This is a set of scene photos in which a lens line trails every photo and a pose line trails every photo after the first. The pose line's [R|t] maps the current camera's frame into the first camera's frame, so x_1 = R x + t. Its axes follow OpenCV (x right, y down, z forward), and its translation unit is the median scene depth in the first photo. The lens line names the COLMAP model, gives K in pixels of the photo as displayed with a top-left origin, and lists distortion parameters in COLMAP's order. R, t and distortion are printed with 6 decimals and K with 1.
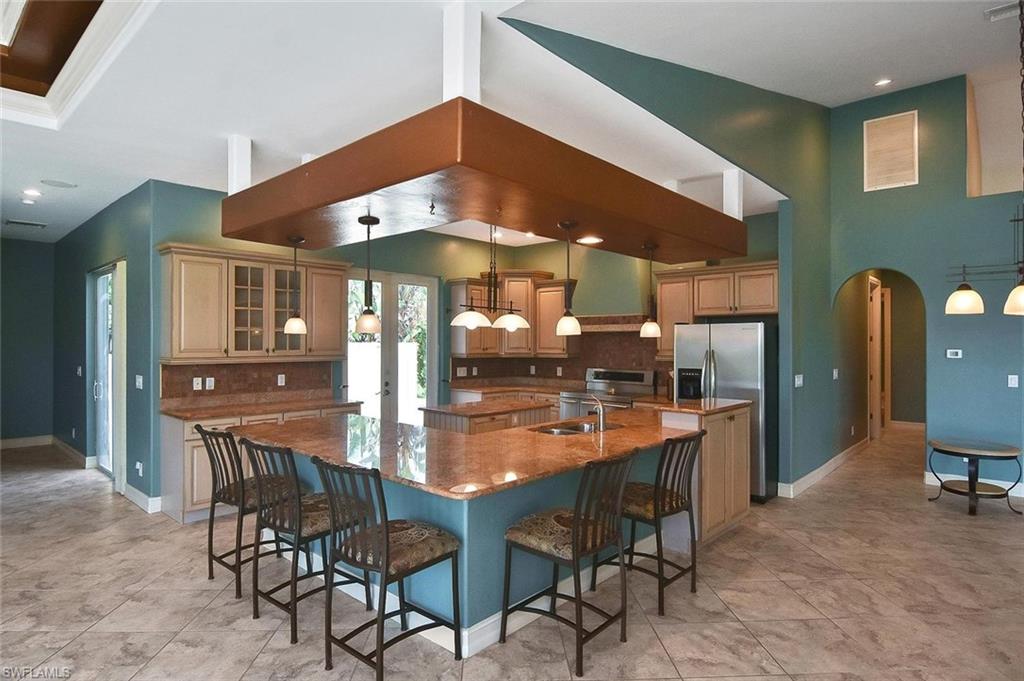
lens RADIAL K [[566.5, 0, 508.5], [0, 566.5, 338.0], [0, 0, 1]] dist [-0.007171, -0.003100]
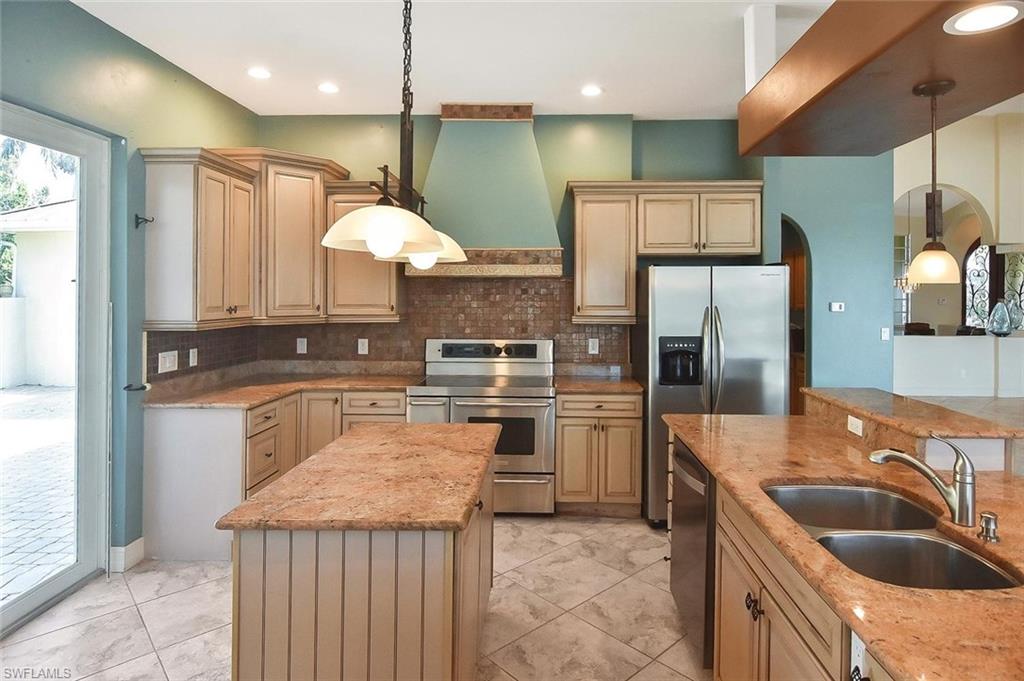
lens RADIAL K [[566.5, 0, 533.7], [0, 566.5, 290.9], [0, 0, 1]] dist [-0.007171, -0.003100]
pose [[0.742720, 0.004084, 0.669590, -0.169682], [-0.004224, 0.999990, -0.001414, 0.003713], [-0.669589, -0.001778, 0.742730, 0.489333]]
